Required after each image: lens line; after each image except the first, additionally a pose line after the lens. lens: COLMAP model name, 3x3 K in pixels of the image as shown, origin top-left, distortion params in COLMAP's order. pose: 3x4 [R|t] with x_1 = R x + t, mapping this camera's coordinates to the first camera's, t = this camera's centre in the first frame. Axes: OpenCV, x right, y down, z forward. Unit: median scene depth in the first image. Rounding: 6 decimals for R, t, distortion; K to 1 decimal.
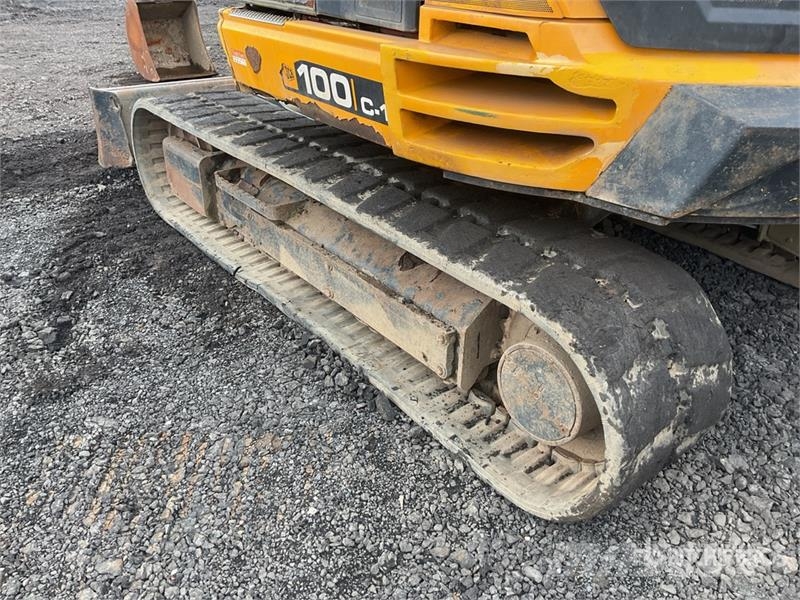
lens RADIAL K [[653.3, 0, 400.8], [0, 653.3, 301.3], [0, 0, 1]] dist [0.136238, -0.278545]
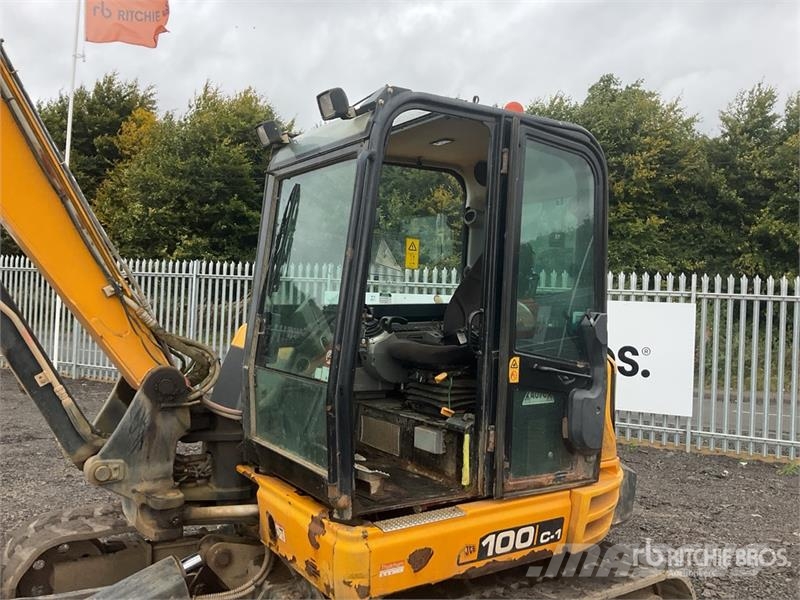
lens RADIAL K [[667.0, 0, 400.0], [0, 667.0, 300.0], [0, 0, 1]] dist [0.009450, -0.033697]
pose [[0.047195, -0.015641, 0.998763, -1.588536], [0.442527, 0.896729, -0.006867, -0.917948], [-0.895513, 0.442304, 0.049242, 0.971593]]
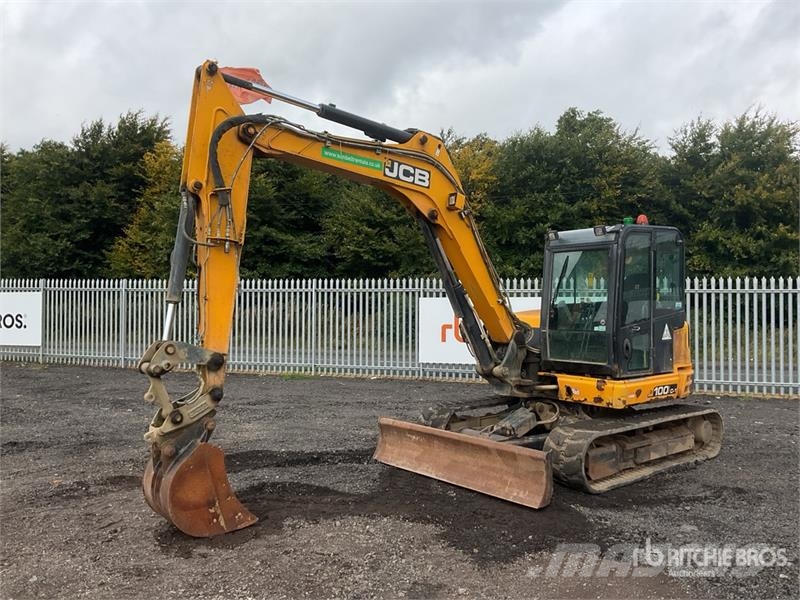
lens RADIAL K [[657.5, 0, 398.2], [0, 657.5, 300.6], [0, 0, 1]] dist [0.108023, -0.199950]
pose [[-0.033317, -0.013170, 0.999358, -3.902479], [0.477140, 0.878397, 0.027483, -1.633759], [-0.878196, 0.477749, -0.022981, 2.238097]]
